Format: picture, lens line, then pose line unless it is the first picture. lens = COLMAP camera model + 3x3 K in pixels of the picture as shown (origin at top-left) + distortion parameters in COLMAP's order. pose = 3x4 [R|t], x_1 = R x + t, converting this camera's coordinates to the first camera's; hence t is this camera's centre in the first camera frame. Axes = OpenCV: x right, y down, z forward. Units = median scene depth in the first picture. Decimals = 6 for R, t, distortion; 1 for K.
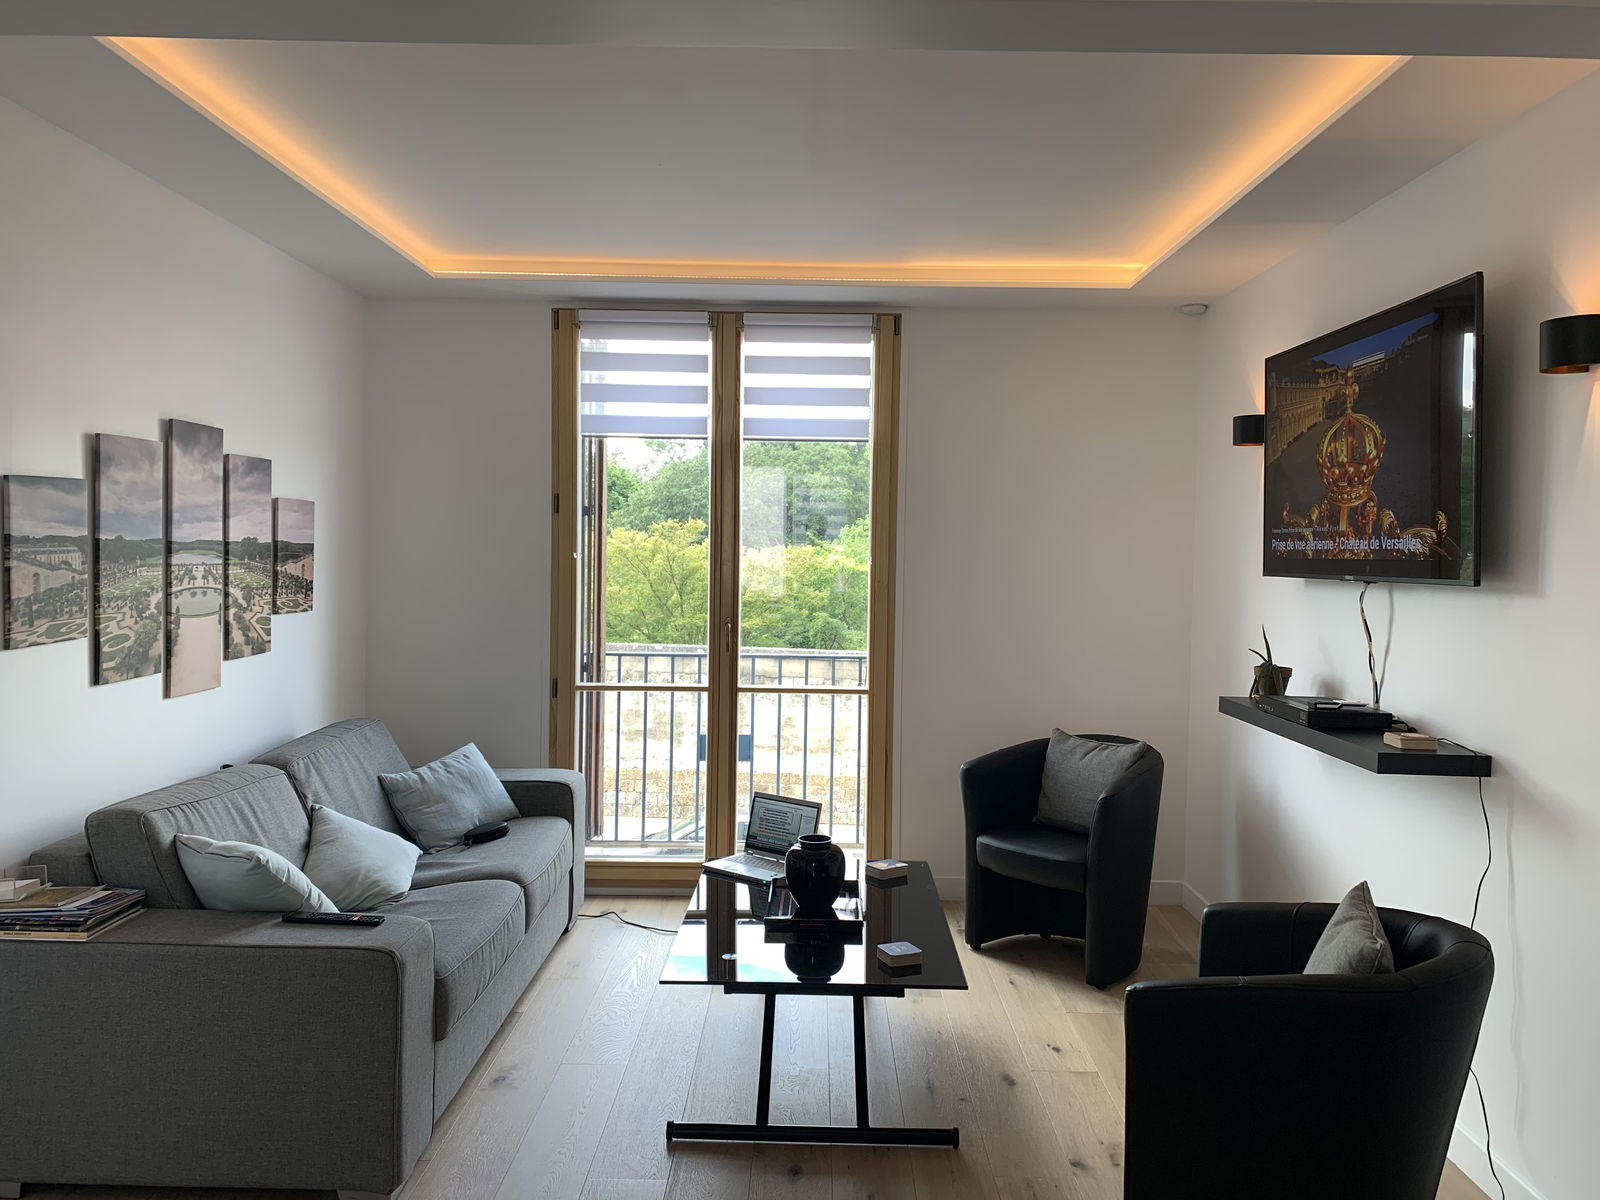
lens RADIAL K [[1209.2, 0, 804.9], [0, 1209.2, 589.1], [0, 0, 1]] dist [0.006646, -0.007224]
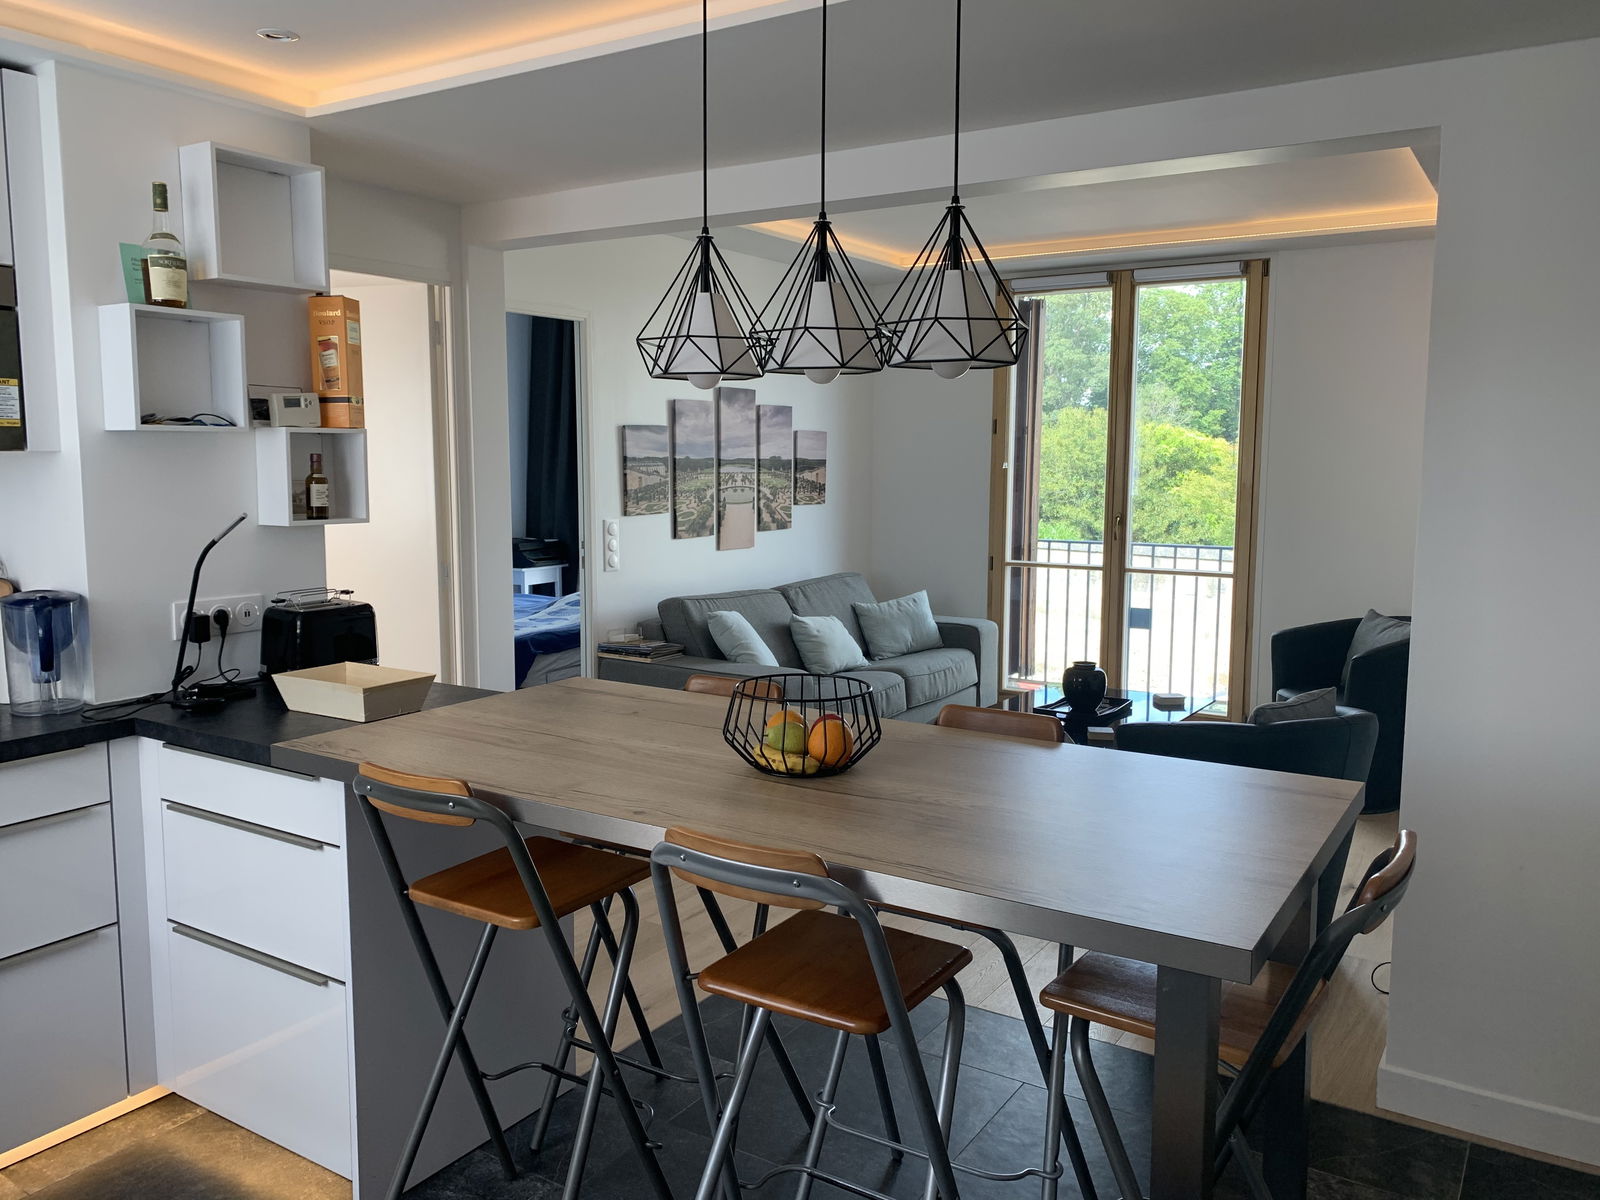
lens RADIAL K [[1209.2, 0, 805.6], [0, 1209.2, 606.1], [0, 0, 1]] dist [0.006646, -0.007224]
pose [[0.839598, 0.051963, -0.540717, 0.472837], [-0.006610, 0.996318, 0.085483, 0.018971], [0.543168, -0.068197, 0.836850, -0.352706]]
